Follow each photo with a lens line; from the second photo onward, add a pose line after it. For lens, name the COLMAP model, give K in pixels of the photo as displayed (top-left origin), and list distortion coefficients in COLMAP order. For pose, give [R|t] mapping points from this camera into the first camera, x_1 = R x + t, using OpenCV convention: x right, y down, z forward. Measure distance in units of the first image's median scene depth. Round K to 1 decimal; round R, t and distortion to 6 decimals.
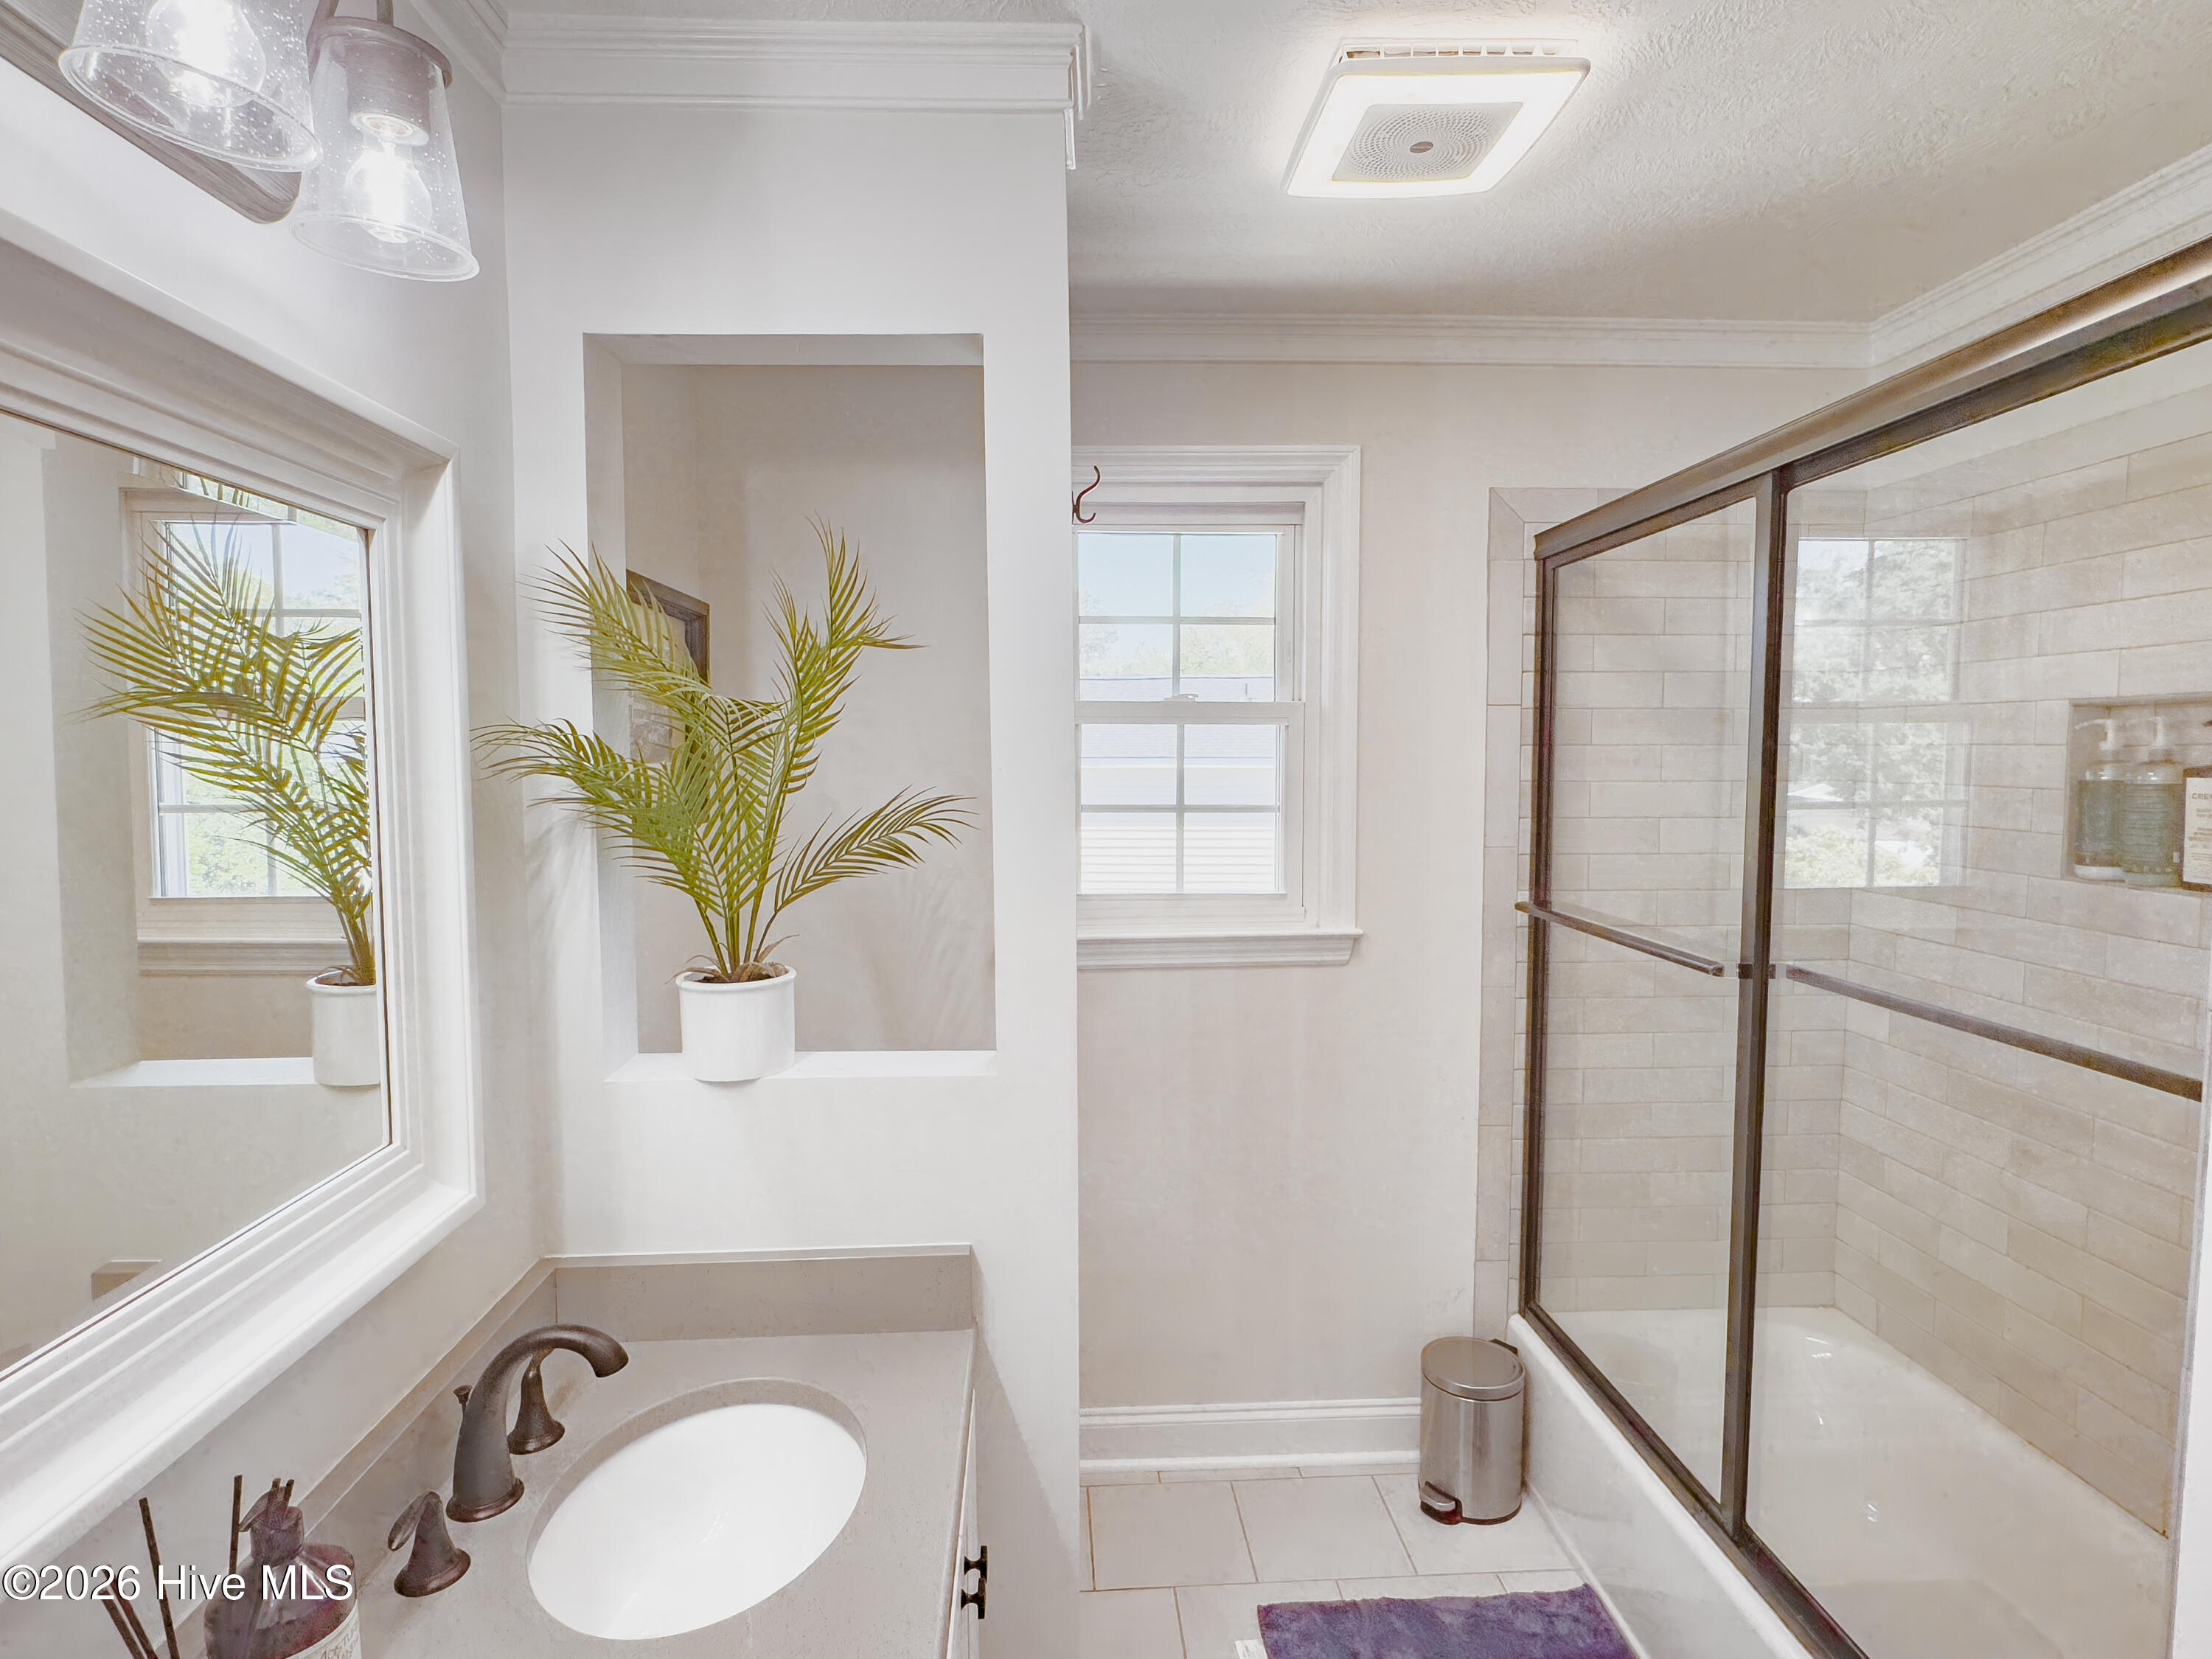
lens RADIAL K [[1149.0, 0, 1106.0], [0, 1149.0, 829.5], [0, 0, 1]] dist [-0.001187, -0.000381]
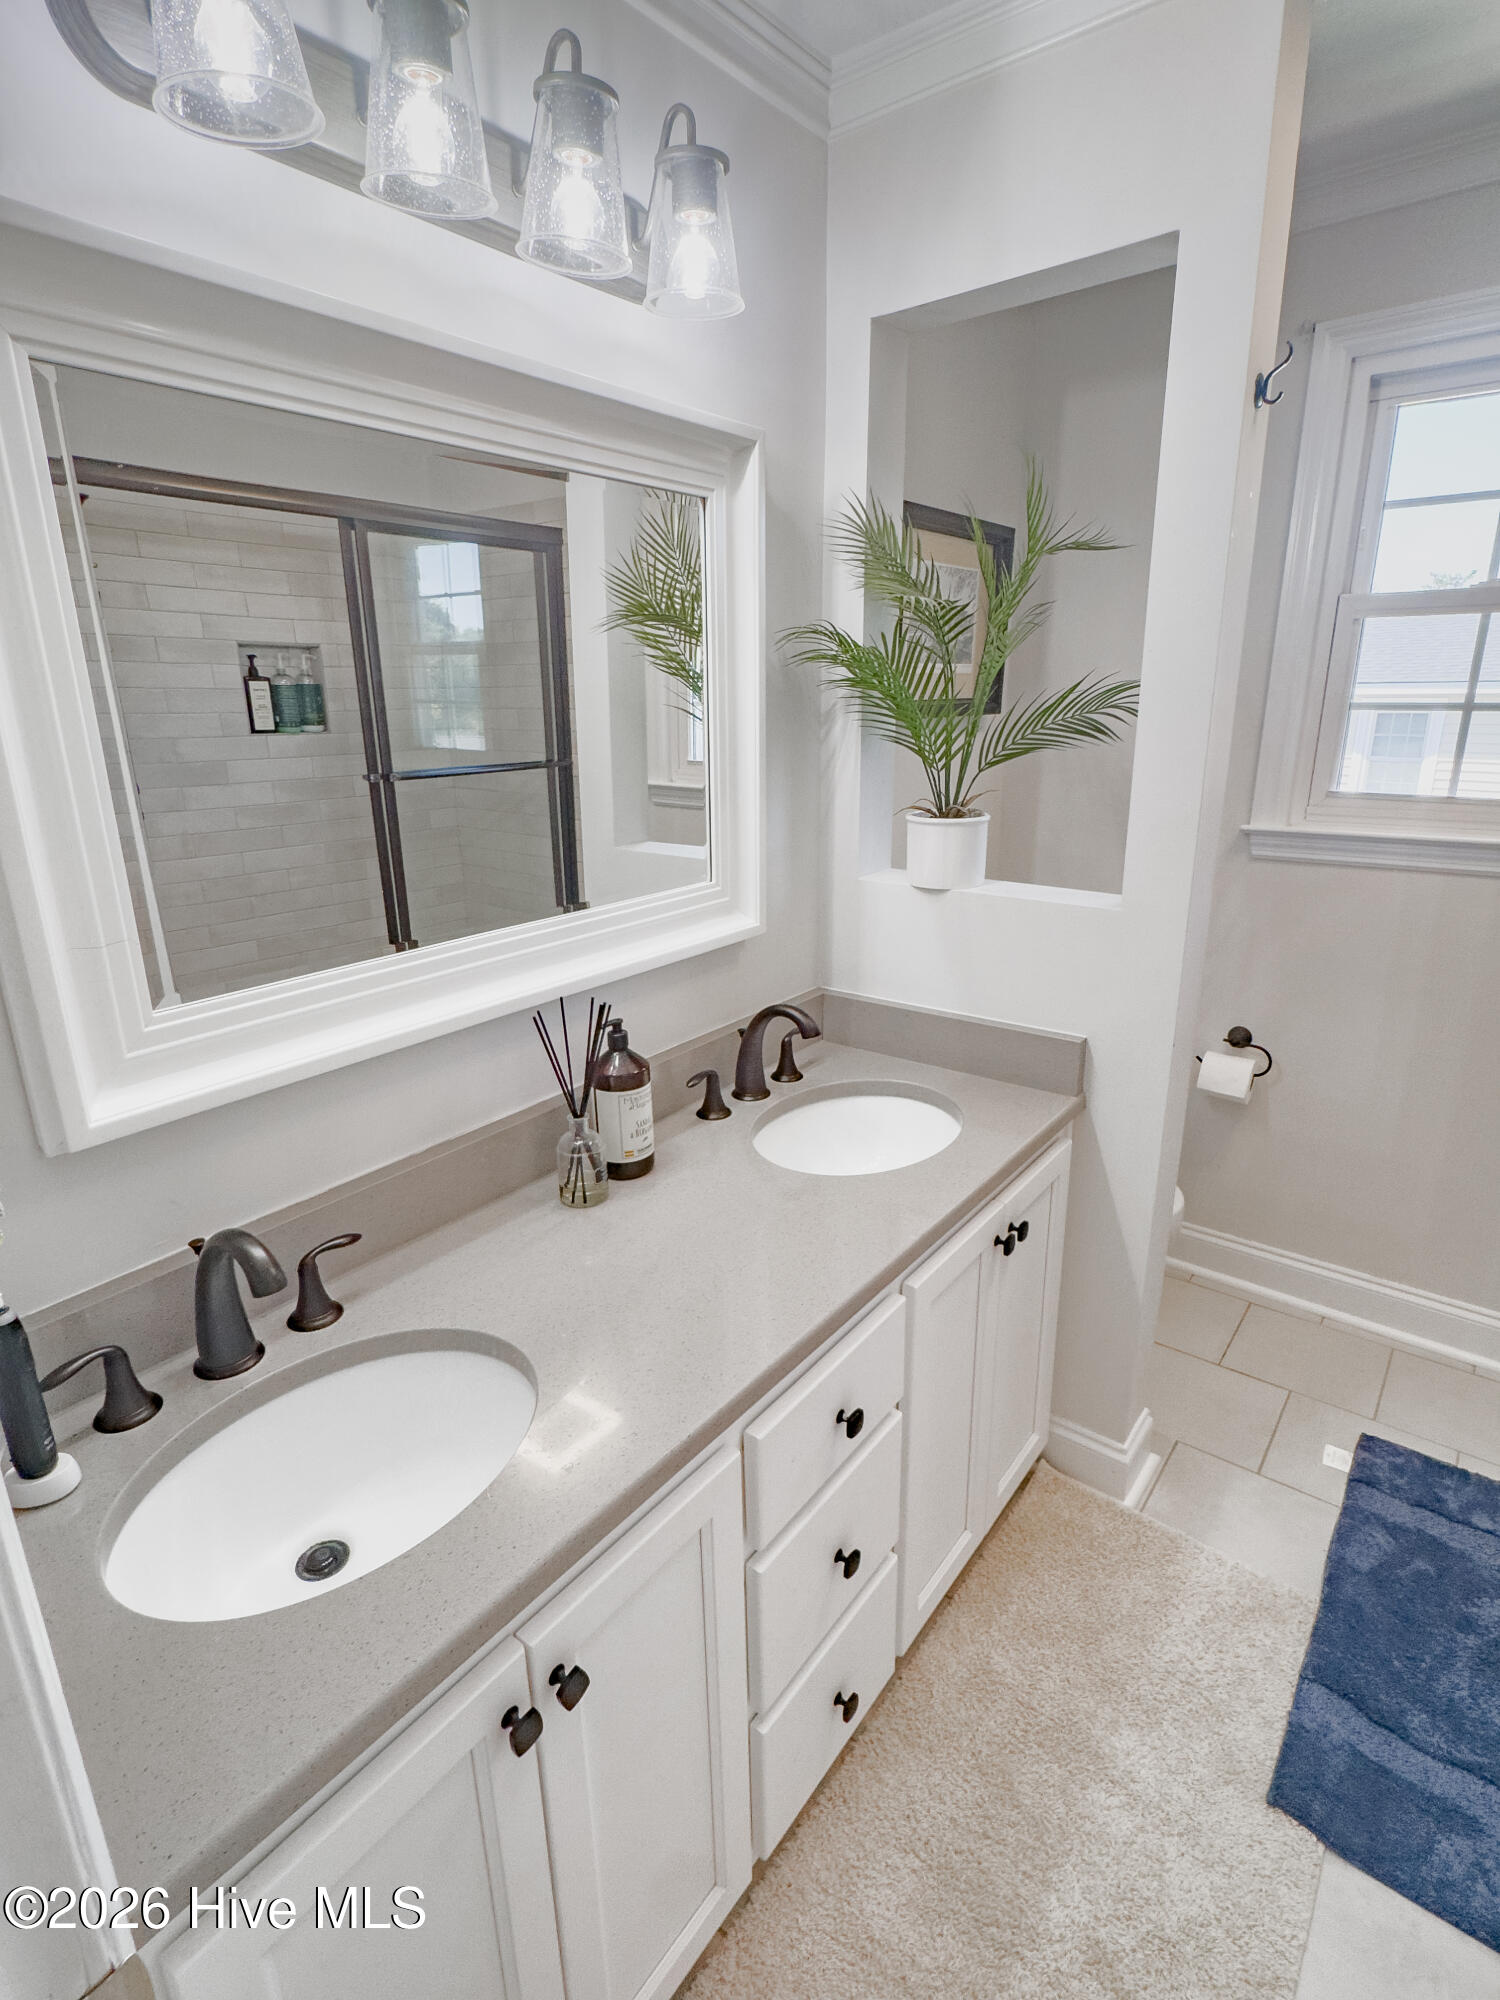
lens RADIAL K [[1018.1, 0, 750.0], [0, 1018.1, 1000.0], [0, 0, 1]] dist [0.001057, -0.000991]
pose [[0.751236, 0.184805, -0.633634, 0.334373], [-0.033584, 0.969461, 0.242935, 0.055294], [0.659179, -0.161221, 0.734500, -0.094995]]
